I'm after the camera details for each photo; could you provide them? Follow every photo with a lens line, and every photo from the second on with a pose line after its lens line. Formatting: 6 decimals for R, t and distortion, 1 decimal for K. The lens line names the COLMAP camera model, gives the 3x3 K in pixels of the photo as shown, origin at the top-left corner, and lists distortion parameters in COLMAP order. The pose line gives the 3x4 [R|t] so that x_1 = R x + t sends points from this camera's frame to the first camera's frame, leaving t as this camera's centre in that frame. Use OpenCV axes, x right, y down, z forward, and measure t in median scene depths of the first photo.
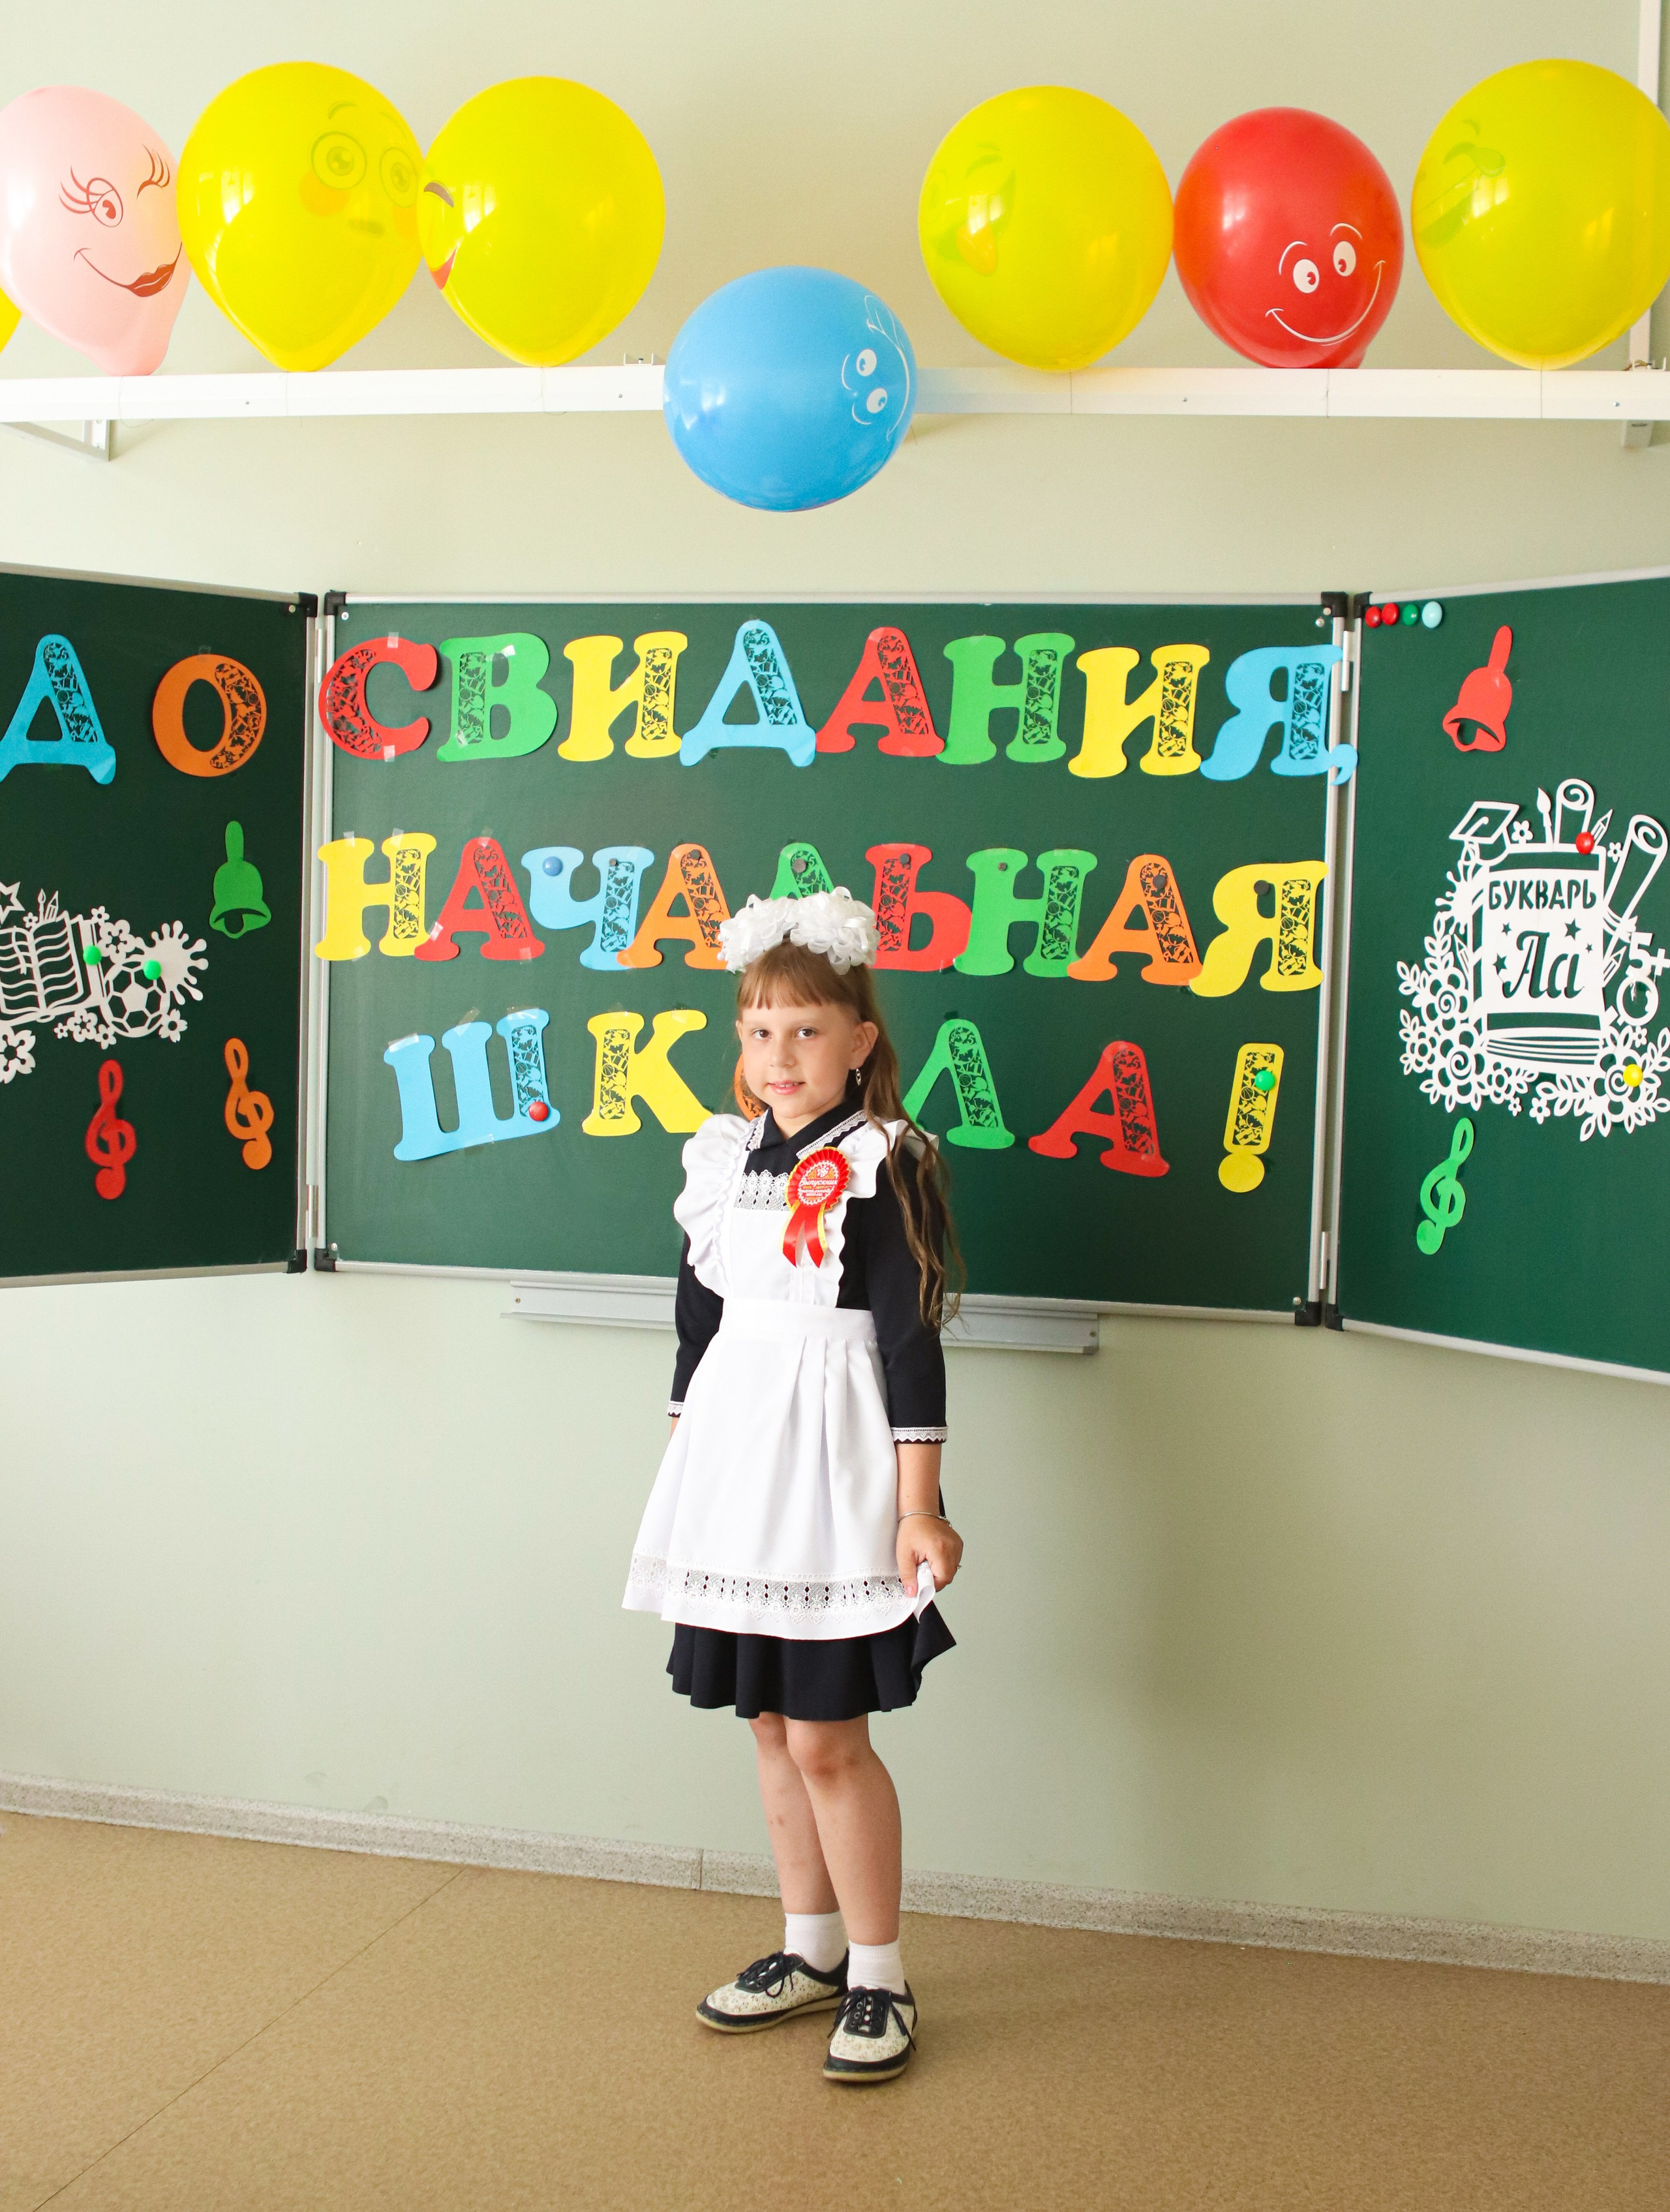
lens RADIAL K [[3647.7, 0, 844.1], [0, 3647.7, 1189.3], [0, 0, 1]] dist [-0.090393, 0.000000]
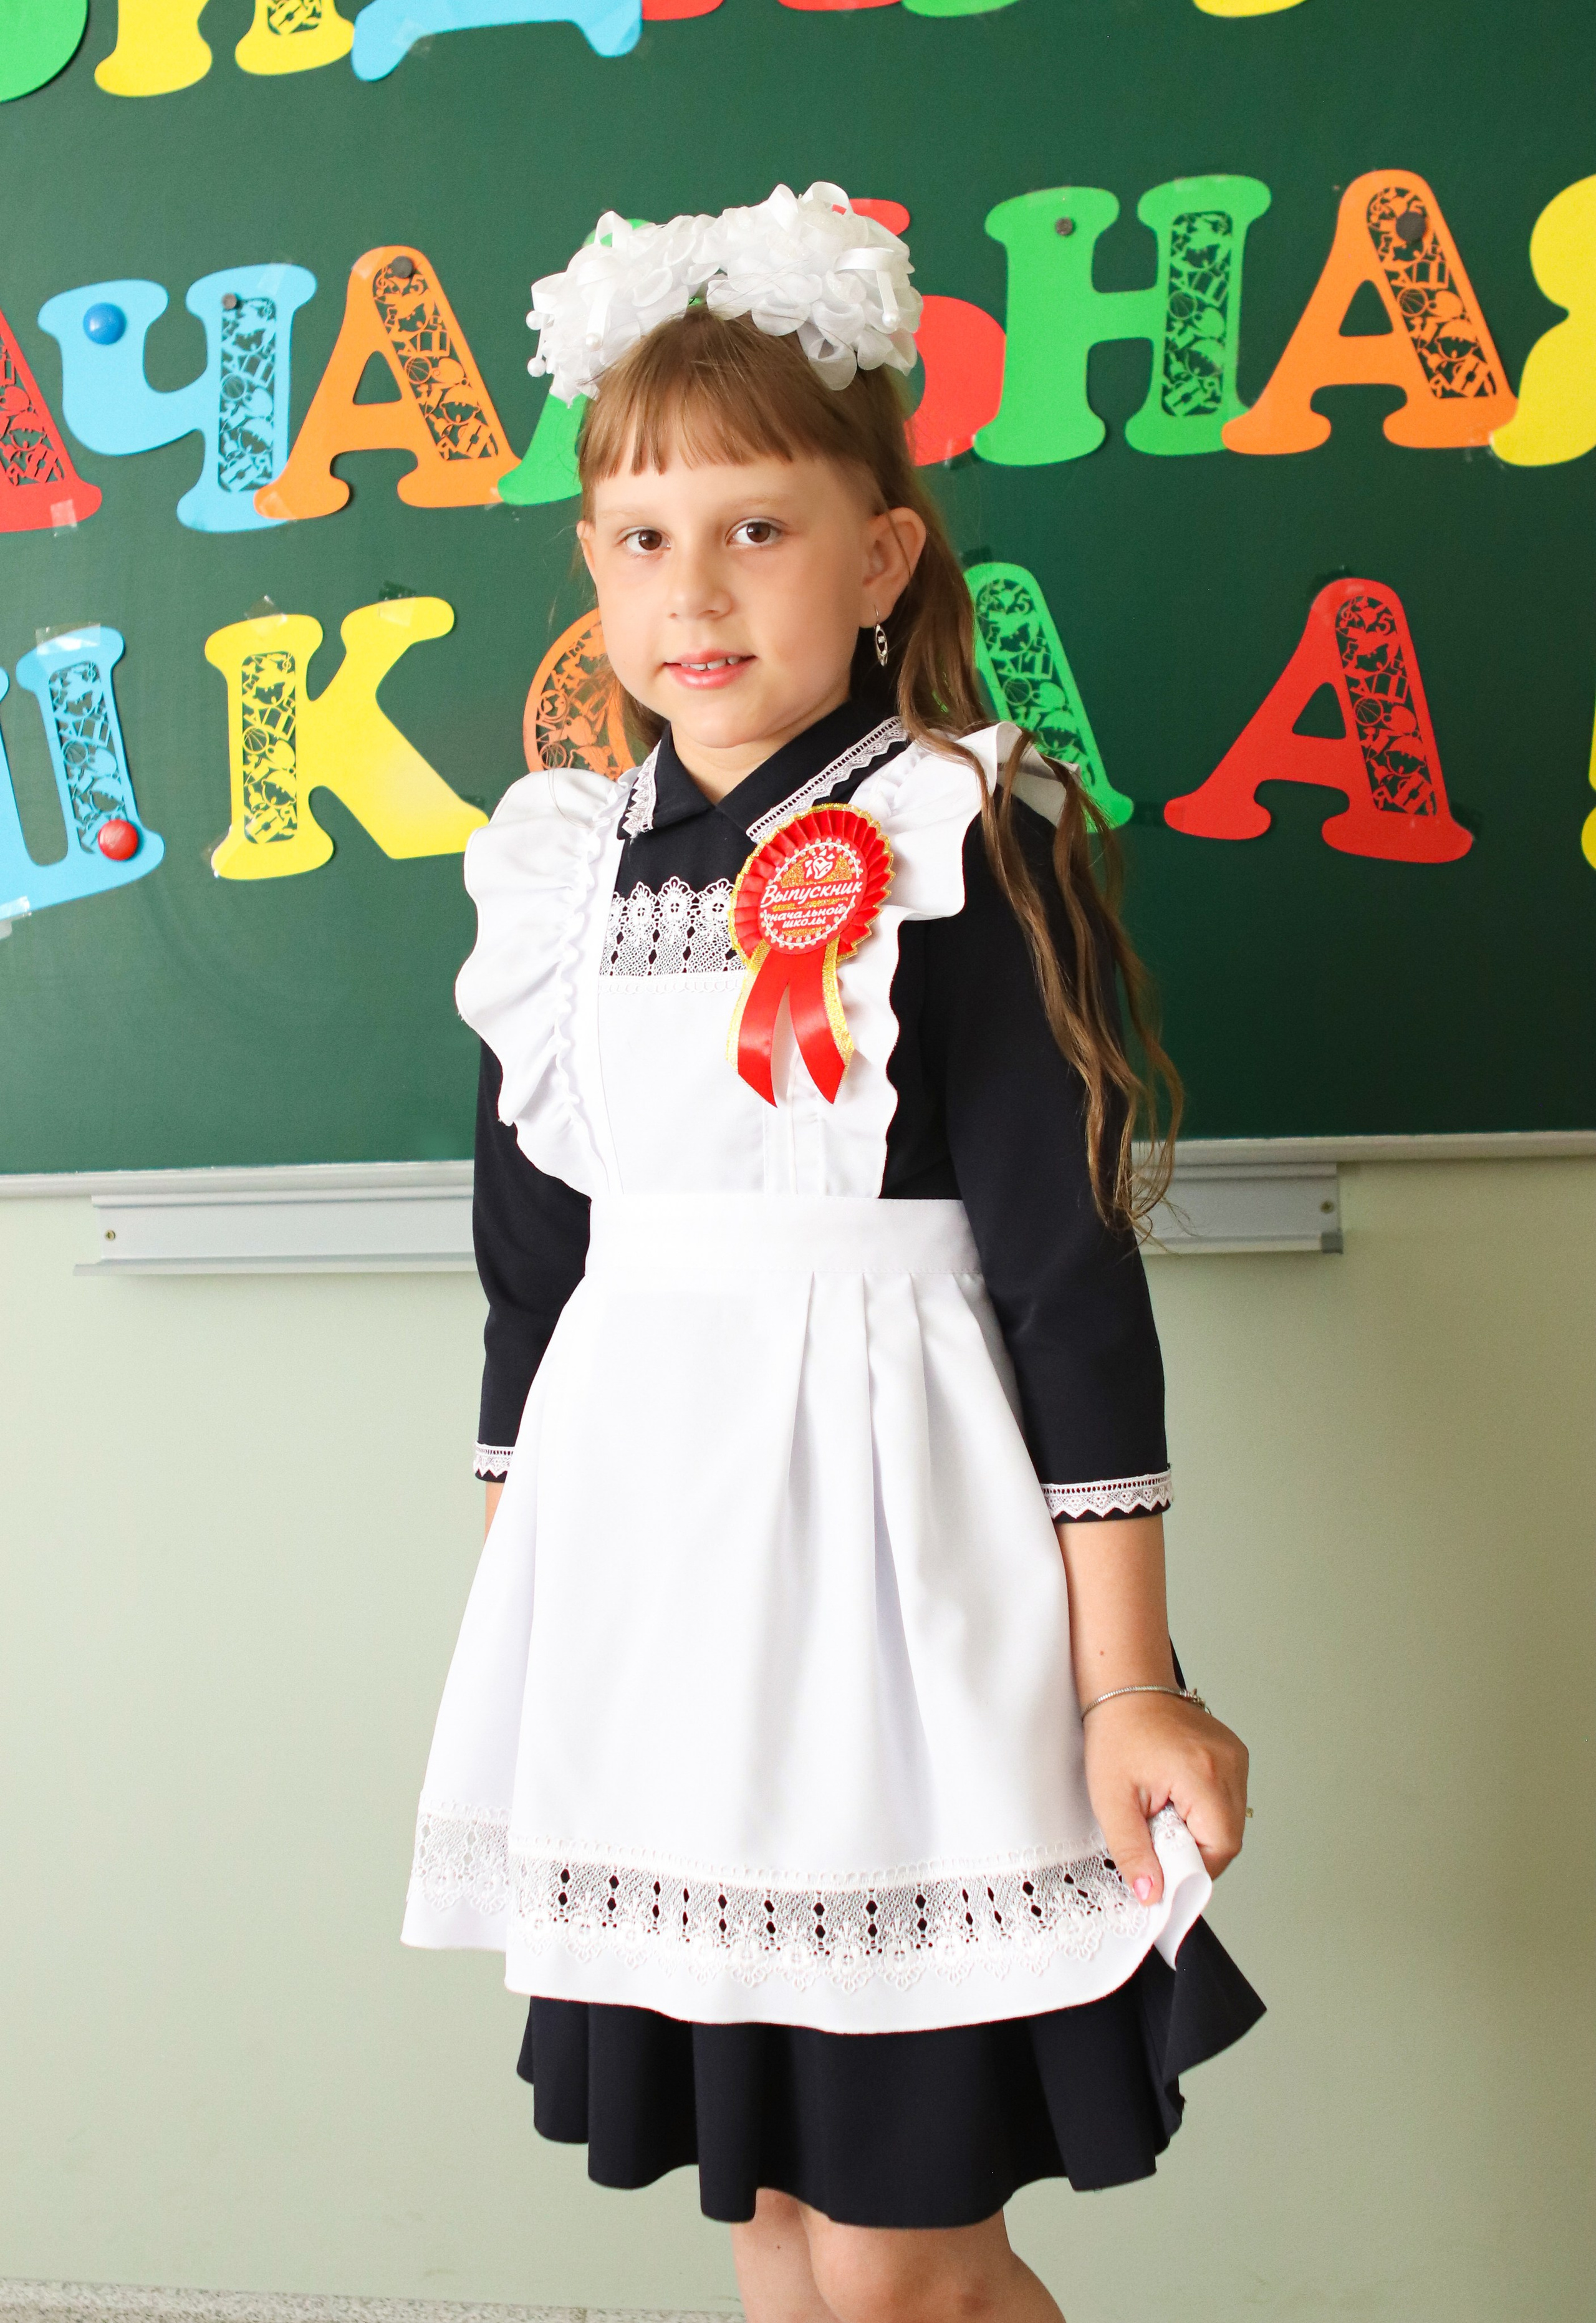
lens RADIAL K [[3739.8, 0, 580.6], [0, 3739.8, 1224.7], [0, 0, 1]] dist [-0.096145, 0.000000]
pose [[0.996297, -0.083035, 0.022295, -0.039630], [0.081980, 0.995632, 0.044690, 0.012510], [-0.025908, -0.042696, 0.998752, 0.522541]]
